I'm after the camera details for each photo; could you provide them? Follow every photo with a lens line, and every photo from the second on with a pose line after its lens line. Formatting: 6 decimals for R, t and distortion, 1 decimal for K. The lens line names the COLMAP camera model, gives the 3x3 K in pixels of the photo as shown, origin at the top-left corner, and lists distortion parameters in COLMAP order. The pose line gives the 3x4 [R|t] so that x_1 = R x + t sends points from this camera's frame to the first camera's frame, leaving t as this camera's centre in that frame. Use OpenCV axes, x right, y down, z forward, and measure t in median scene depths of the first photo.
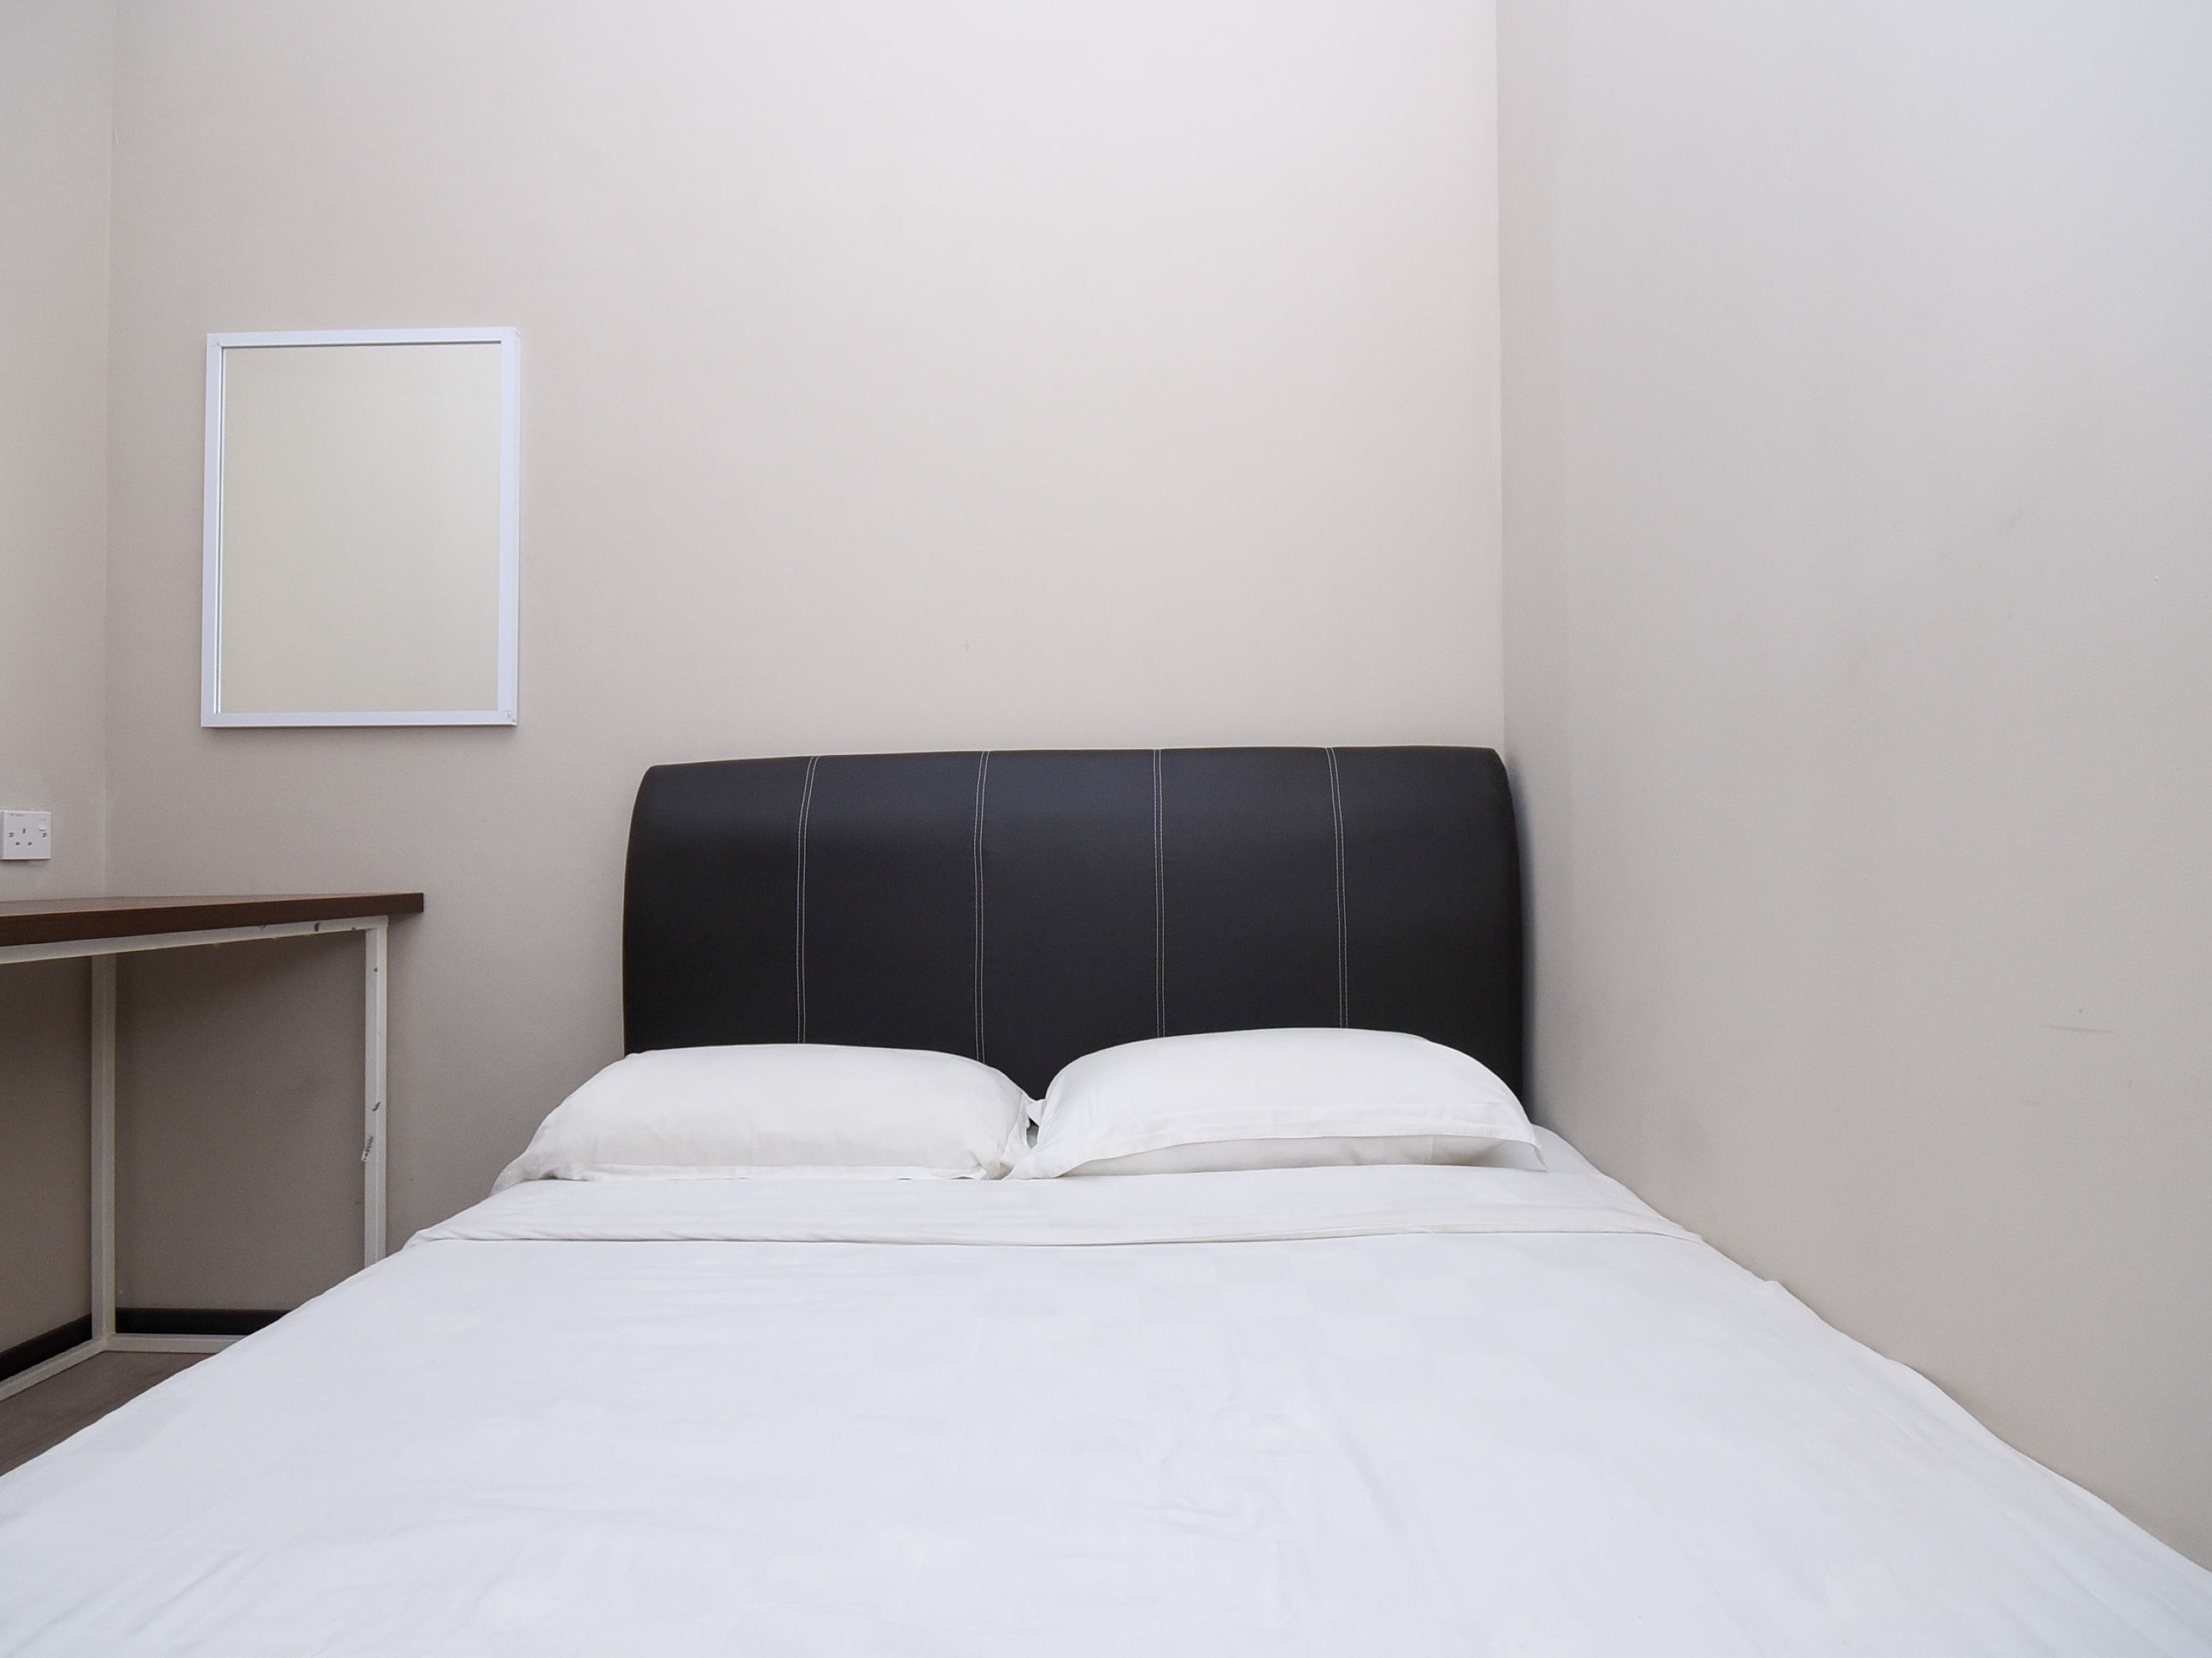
lens RADIAL K [[1091.4, 0, 1106.6], [0, 1091.4, 820.6], [0, 0, 1]] dist [-0.001716, -0.000235]
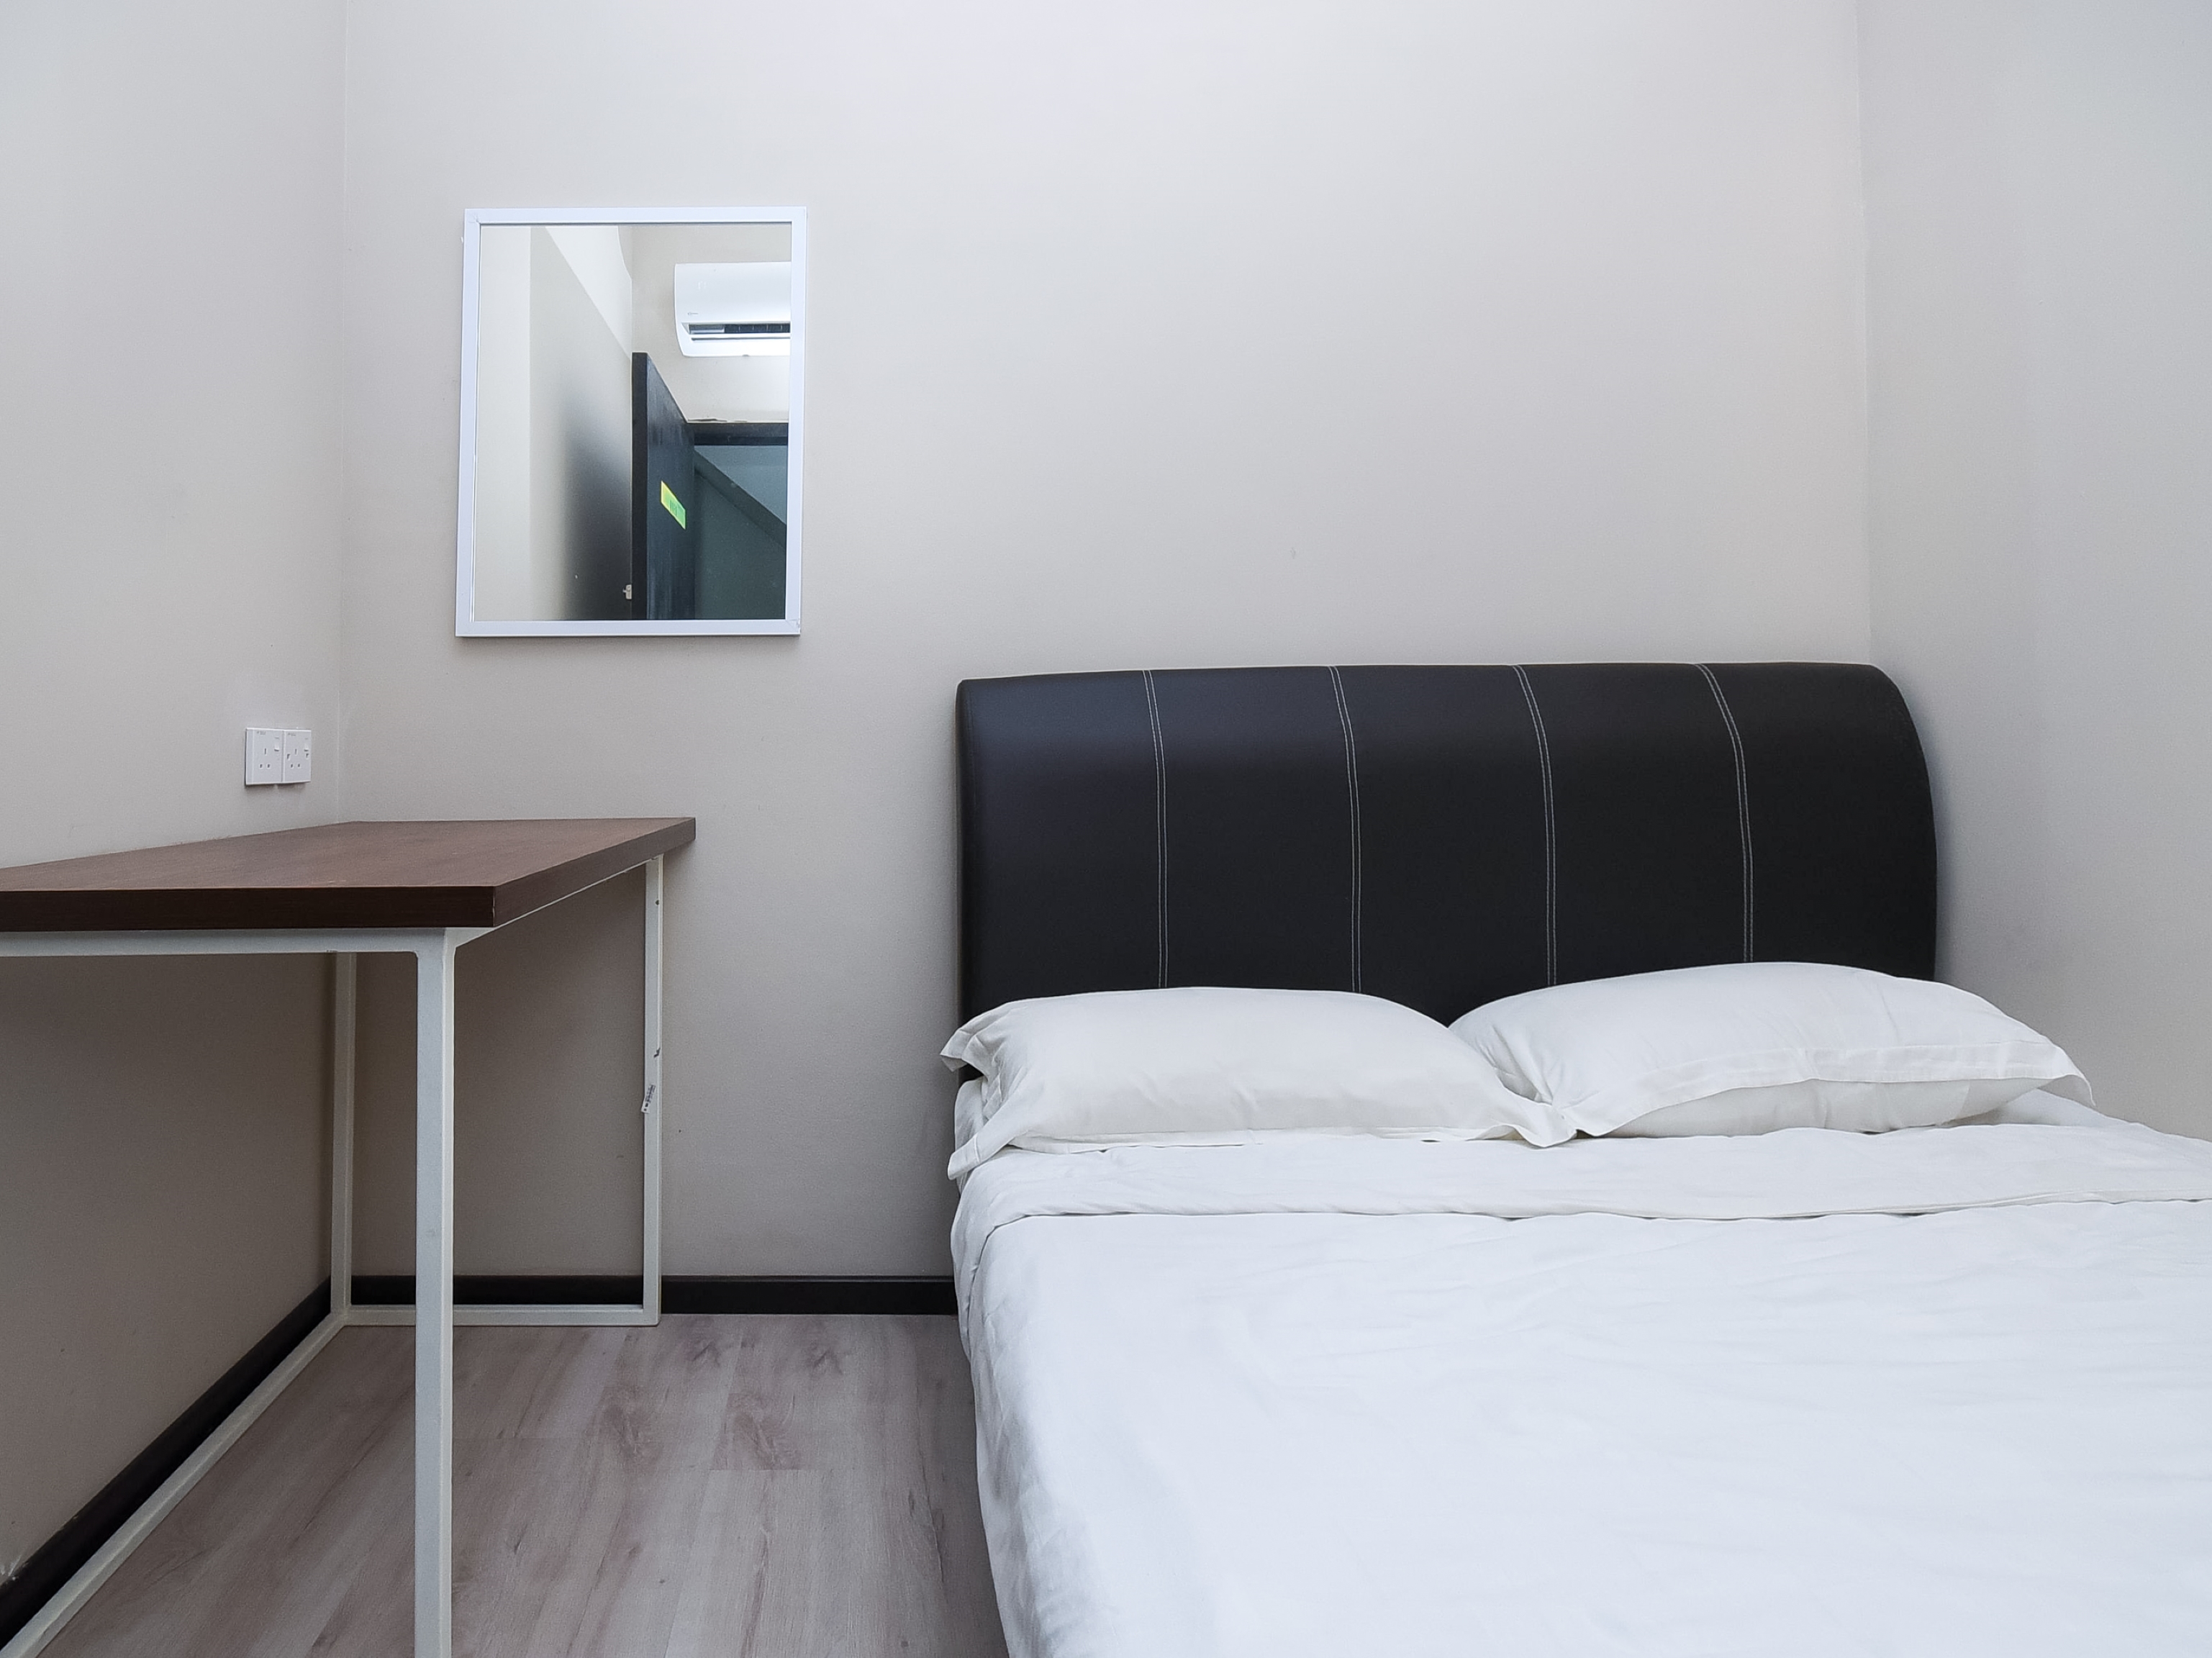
lens RADIAL K [[1074.4, 0, 1101.4], [0, 1074.4, 727.1], [0, 0, 1]] dist [-0.014594, 0.000612]
pose [[0.999087, 0.001161, 0.042710, -0.348181], [-0.000731, 0.999949, -0.010078, -0.002167], [-0.042720, 0.010037, 0.999037, 0.091187]]
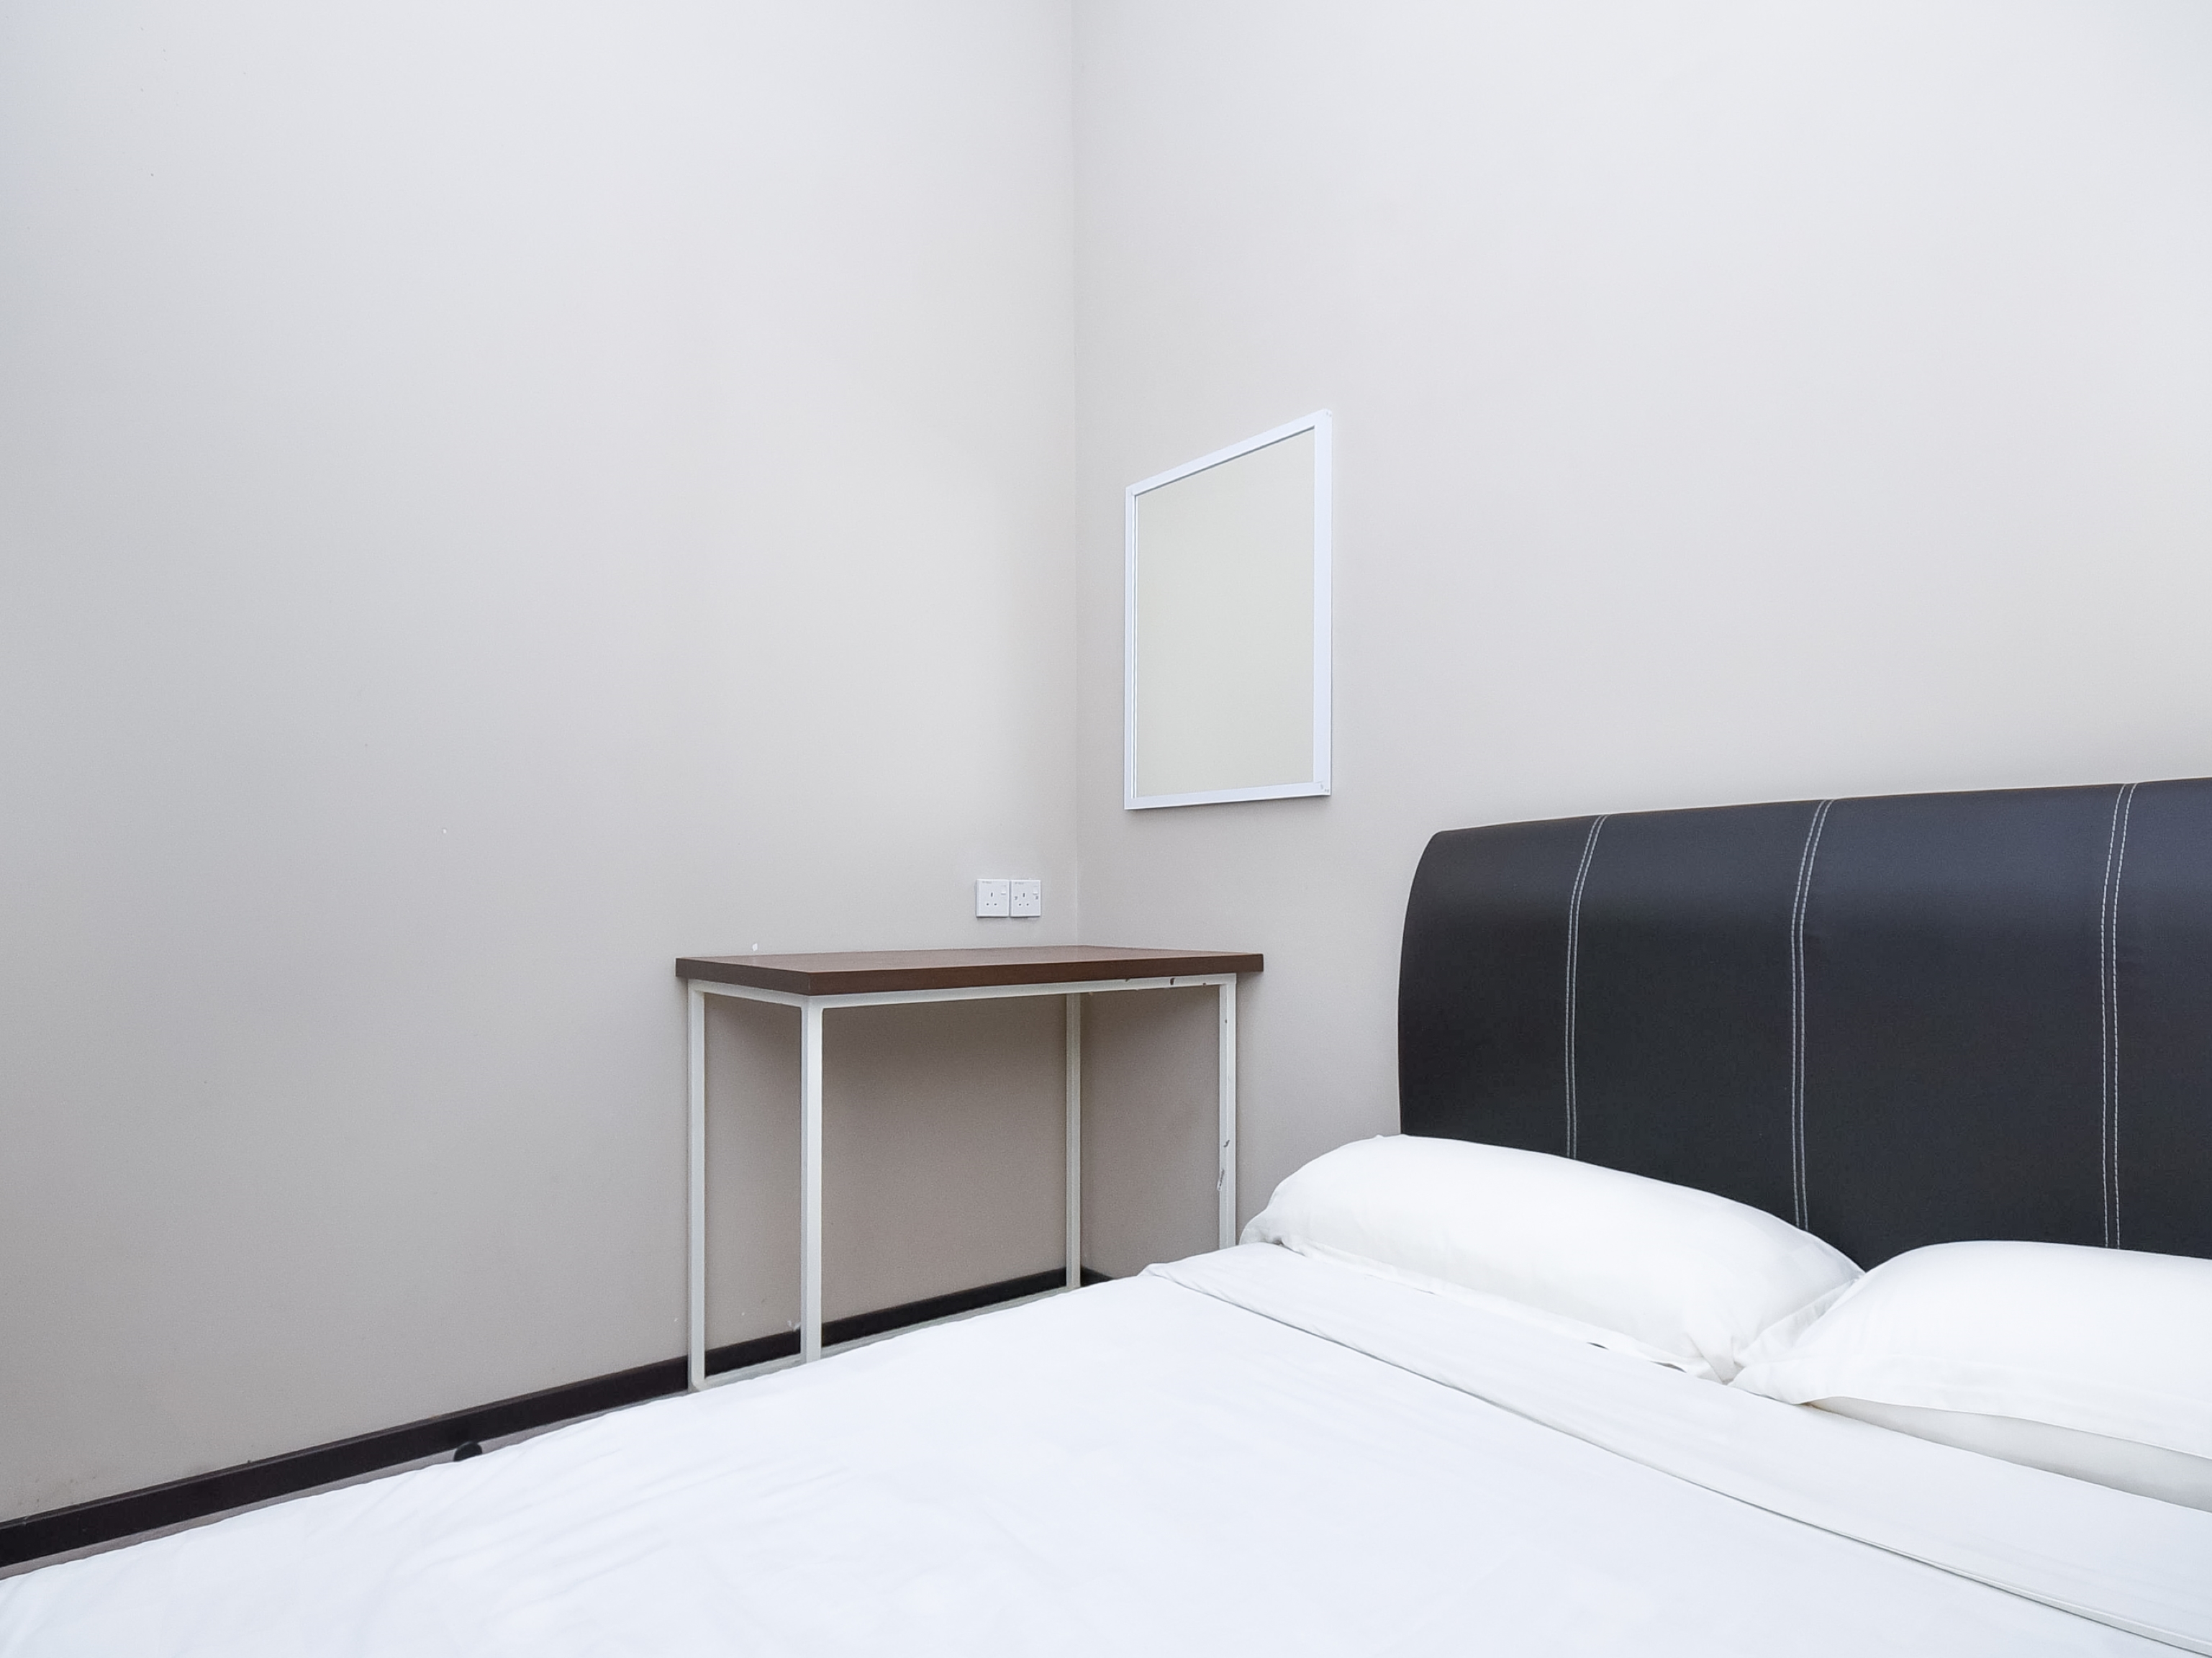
lens RADIAL K [[1185.2, 0, 1103.2], [0, 1185.2, 879.7], [0, 0, 1]] dist [-0.003250, -0.000683]
pose [[0.665580, -0.000017, -0.746326, 0.158000], [0.006287, 0.999965, 0.005584, -0.016754], [0.746300, -0.008409, 0.665557, 0.101471]]
